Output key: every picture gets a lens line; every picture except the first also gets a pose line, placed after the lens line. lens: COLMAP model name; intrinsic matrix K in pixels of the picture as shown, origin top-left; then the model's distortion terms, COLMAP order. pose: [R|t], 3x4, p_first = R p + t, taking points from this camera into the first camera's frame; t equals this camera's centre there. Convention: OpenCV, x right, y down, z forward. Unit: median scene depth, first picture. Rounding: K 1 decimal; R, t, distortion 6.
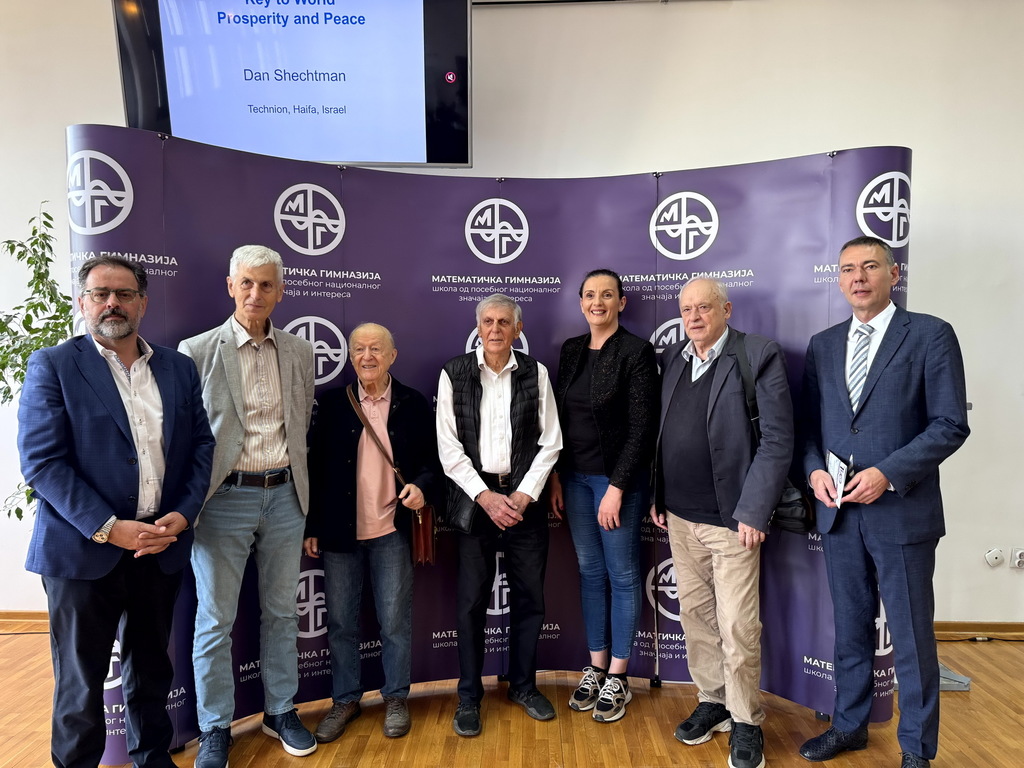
lens RADIAL K [[708.1, 0, 512.0], [0, 708.1, 384.0], [0, 0, 1]] dist [-0.005400, -0.002672]
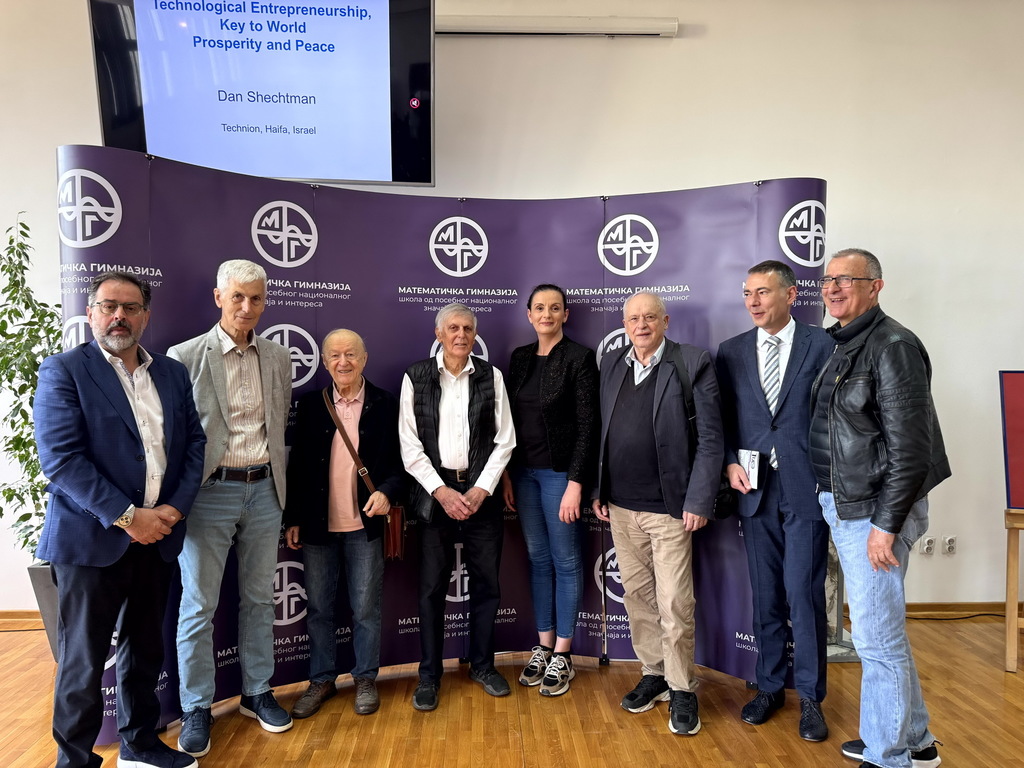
lens RADIAL K [[750.1, 0, 512.0], [0, 750.1, 384.0], [0, 0, 1]] dist [-0.006137, -0.004330]
pose [[0.997522, 0.000412, 0.070358, -0.022062], [0.000237, 0.999958, -0.009211, 0.005361], [-0.070359, 0.009205, 0.997479, -0.159462]]
